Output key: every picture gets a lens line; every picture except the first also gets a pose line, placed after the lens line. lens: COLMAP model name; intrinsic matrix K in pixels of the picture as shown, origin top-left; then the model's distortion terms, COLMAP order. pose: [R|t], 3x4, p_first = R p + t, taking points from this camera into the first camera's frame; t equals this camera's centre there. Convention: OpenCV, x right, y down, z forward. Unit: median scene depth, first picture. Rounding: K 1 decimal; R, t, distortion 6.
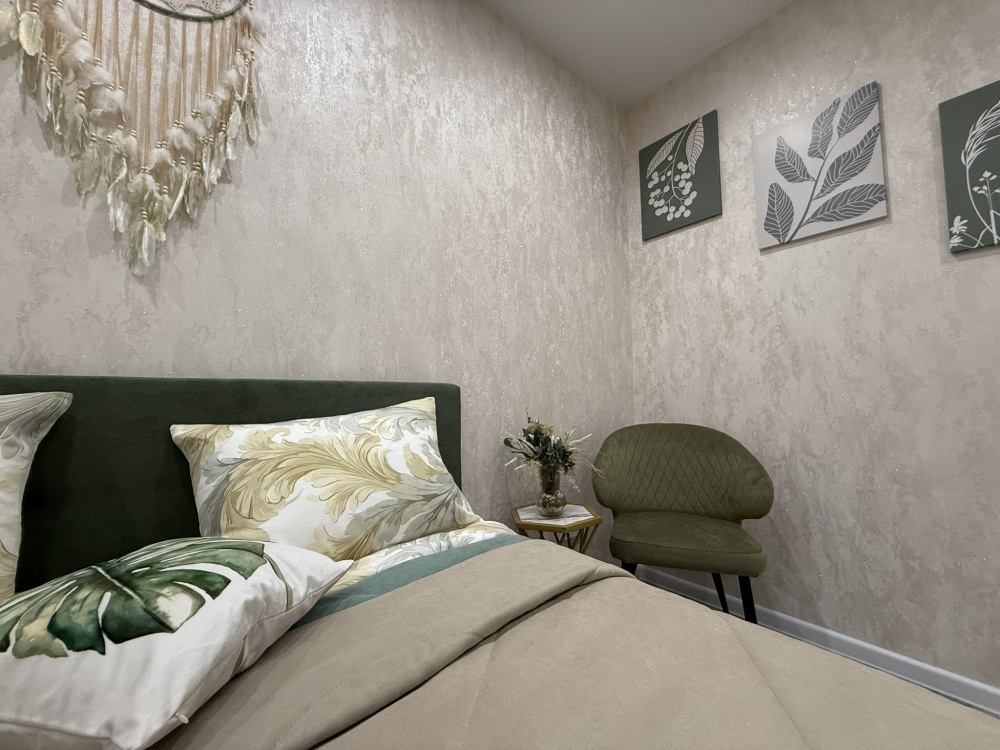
lens RADIAL K [[399.5, 0, 499.2], [0, 399.5, 373.4], [0, 0, 1]] dist [-0.000605, -0.000033]
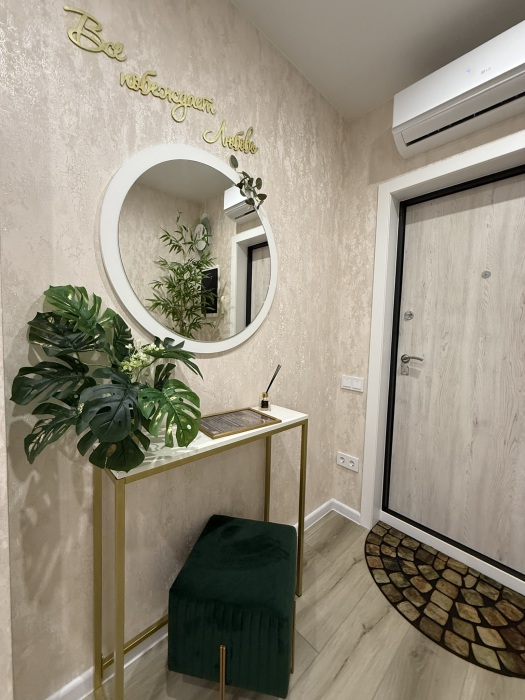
lens RADIAL K [[279.7, 0, 261.7], [0, 279.7, 348.7], [0, 0, 1]] dist [-0.000605, -0.000033]
pose [[0.996585, 0.035349, 0.074624, 0.044843], [-0.044613, 0.990978, 0.126381, -0.148332], [-0.069483, -0.129279, 0.989171, 0.208214]]
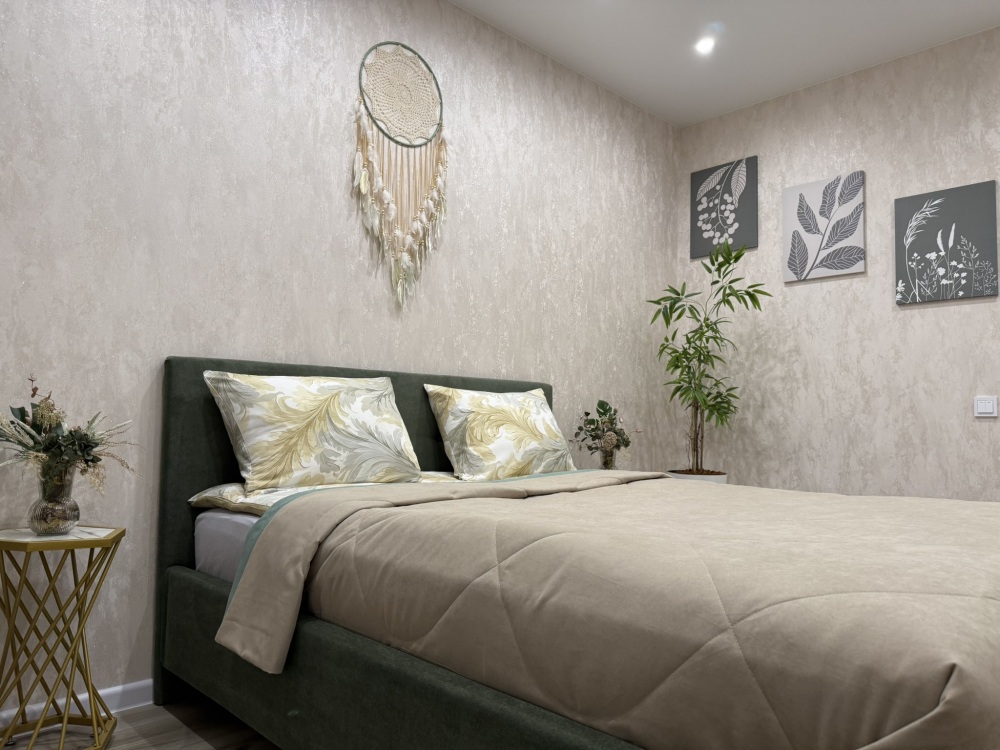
lens RADIAL K [[713.5, 0, 499.2], [0, 713.5, 387.8], [0, 0, 1]] dist [0.090259, -0.142535]
pose [[0.995471, 0.033109, 0.089117, -0.393163], [-0.034149, 0.999365, 0.010172, 0.018139], [-0.088724, -0.013169, 0.995969, -1.108773]]
